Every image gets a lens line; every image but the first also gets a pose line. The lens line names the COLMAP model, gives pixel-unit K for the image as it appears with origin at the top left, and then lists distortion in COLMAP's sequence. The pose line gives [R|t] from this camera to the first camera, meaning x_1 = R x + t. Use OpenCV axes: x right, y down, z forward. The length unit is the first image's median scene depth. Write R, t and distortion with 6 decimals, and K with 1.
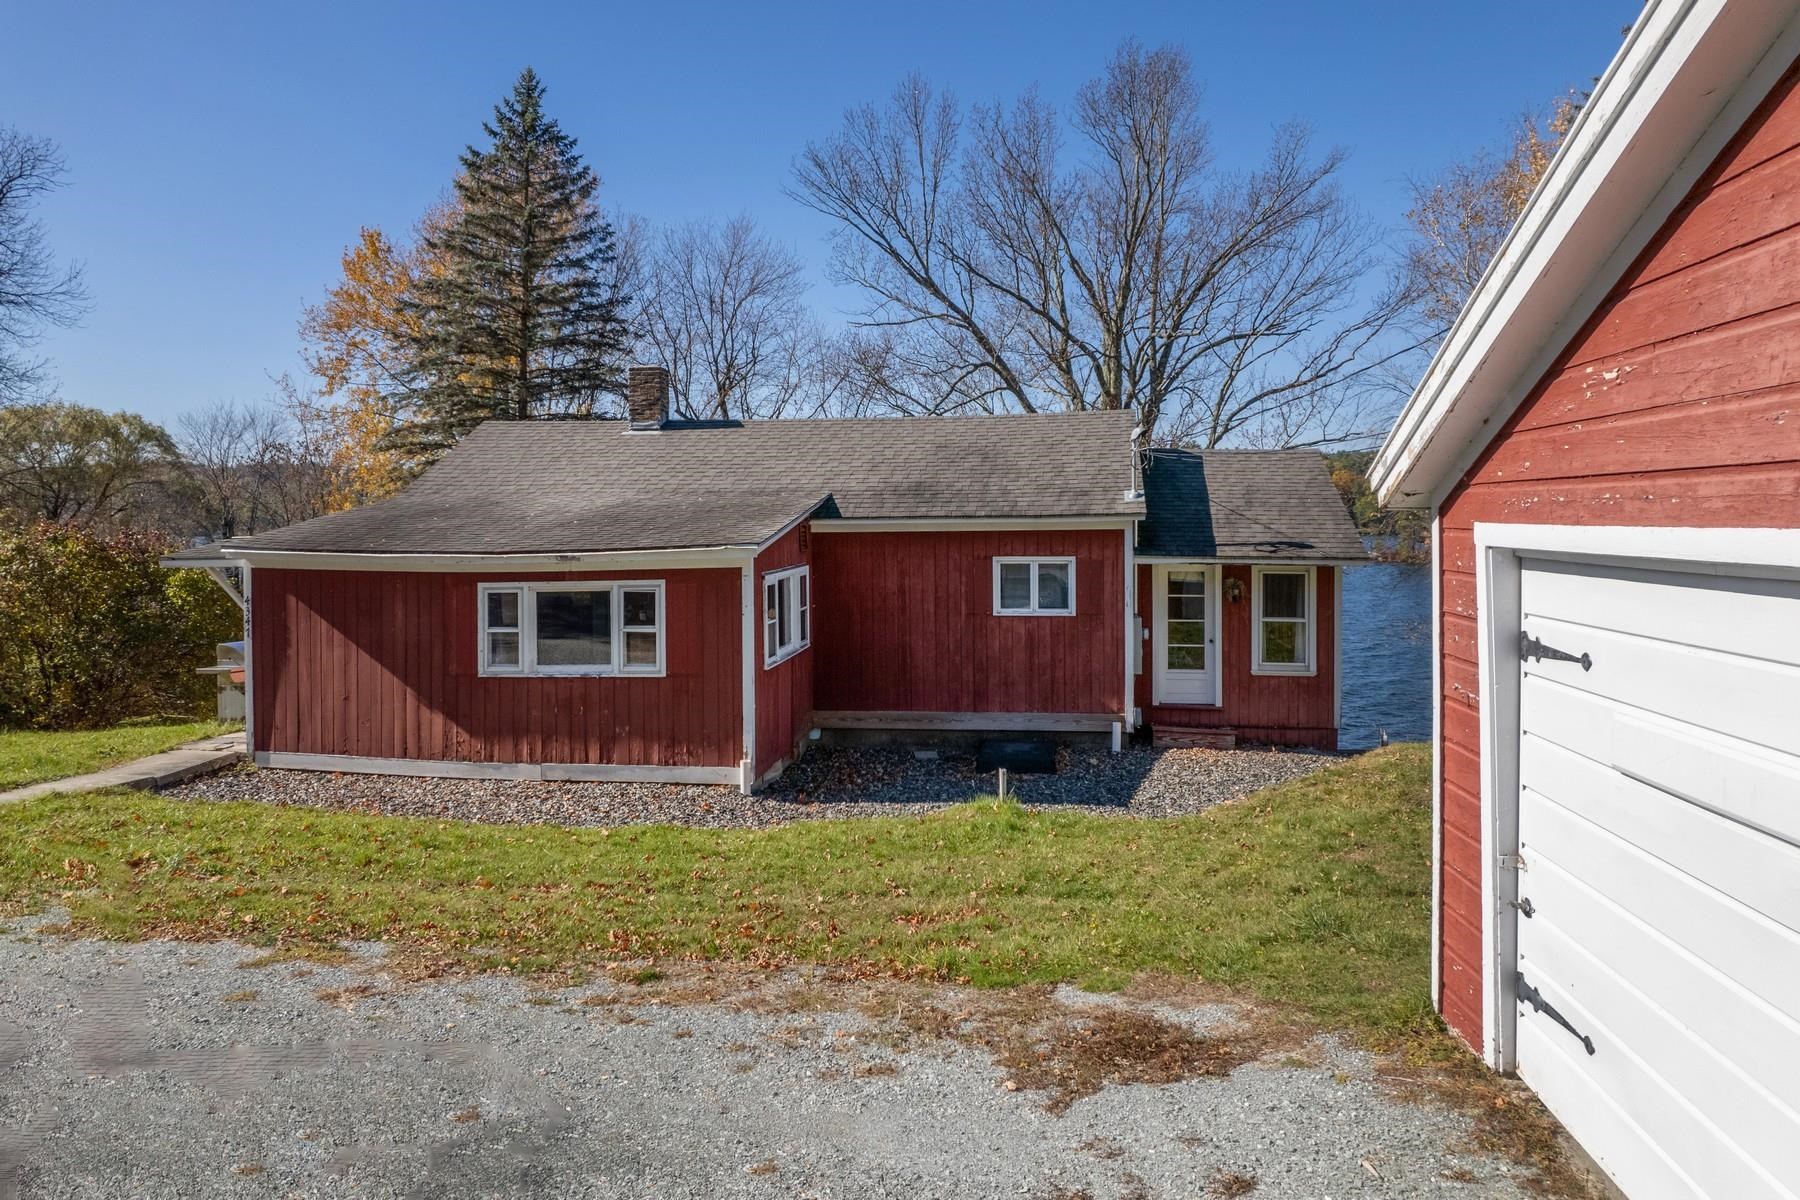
lens RADIAL K [[1227.1, 0, 909.9], [0, 1227.1, 593.5], [0, 0, 1]] dist [-0.058979, 0.029477]
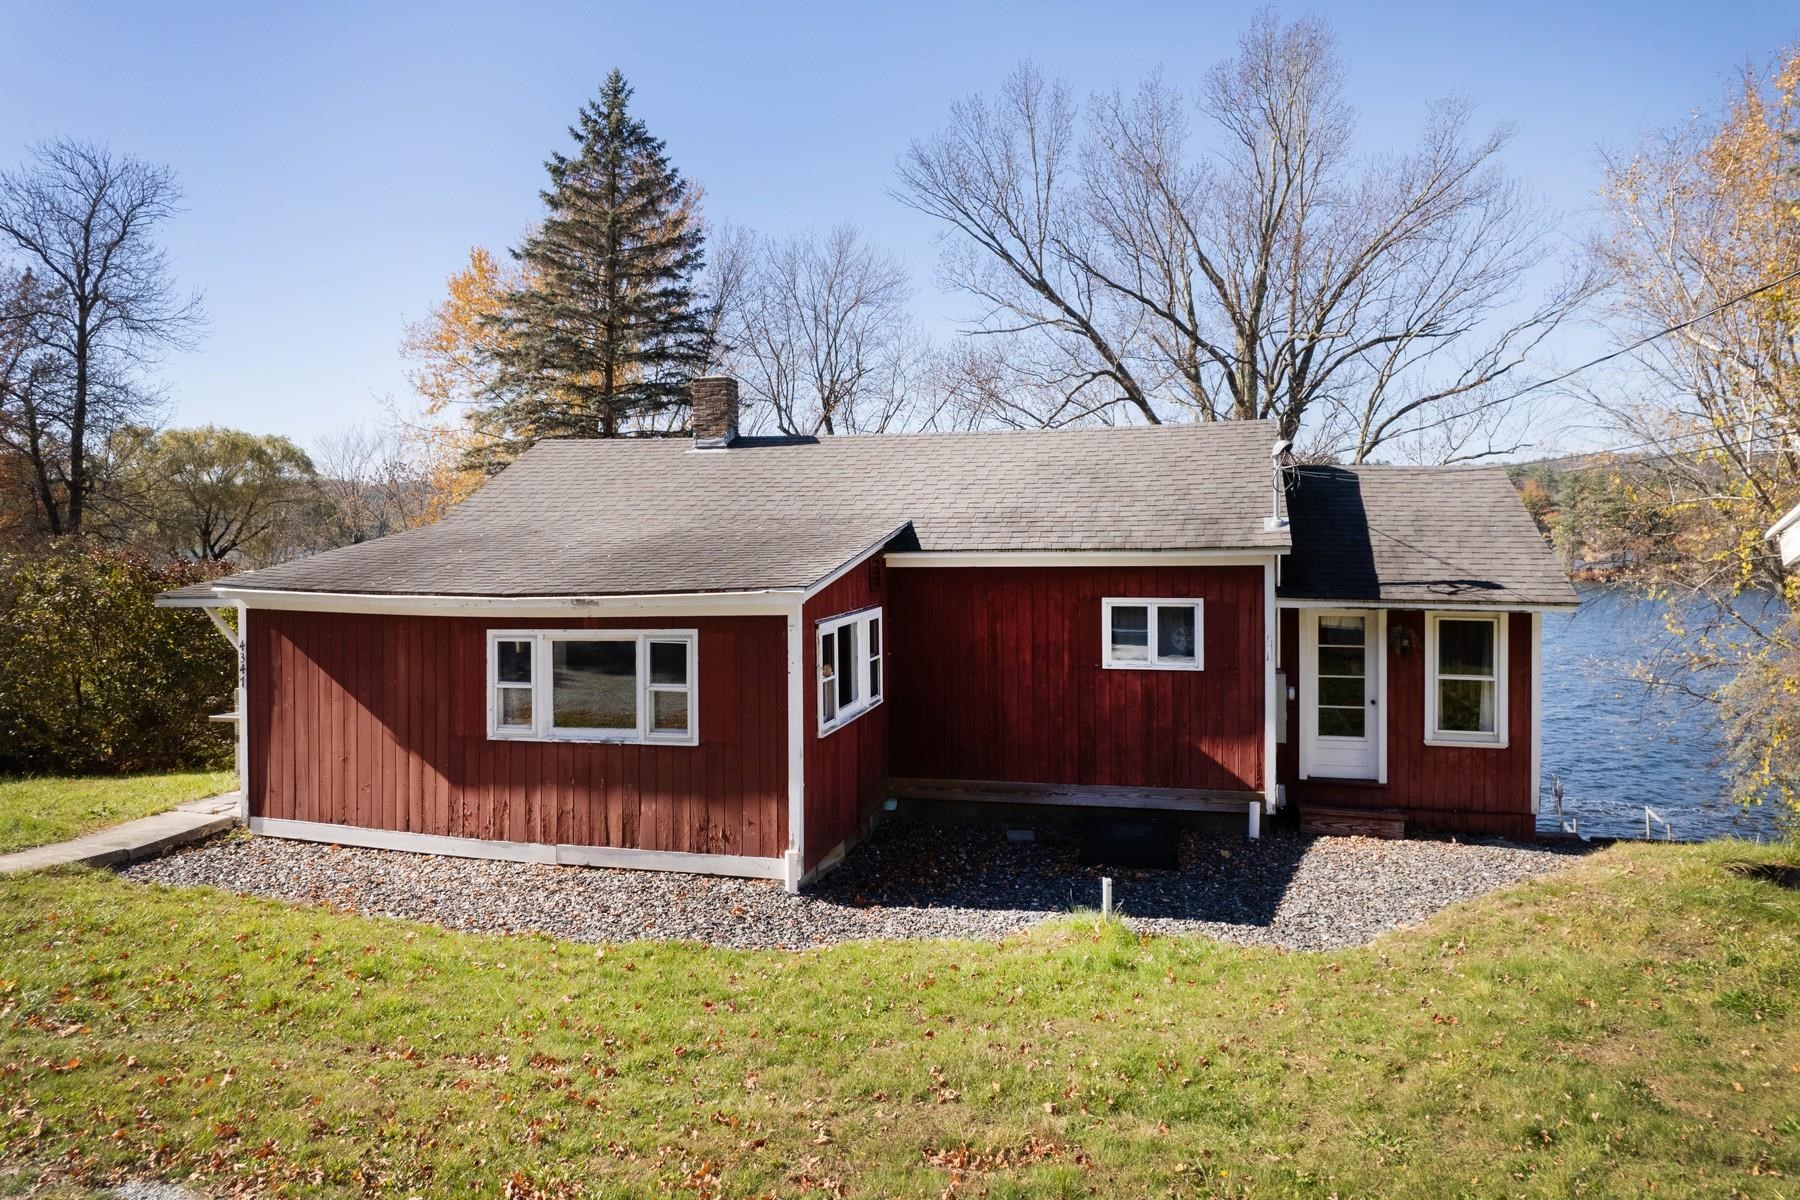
lens RADIAL K [[1227.1, 0, 898.3], [0, 1227.1, 583.1], [0, 0, 1]] dist [-0.058979, 0.029477]
pose [[0.993694, 0.002935, -0.112088, 0.023602], [-0.005269, 0.999775, -0.020530, -0.022173], [0.112002, 0.020991, 0.993486, 0.161271]]
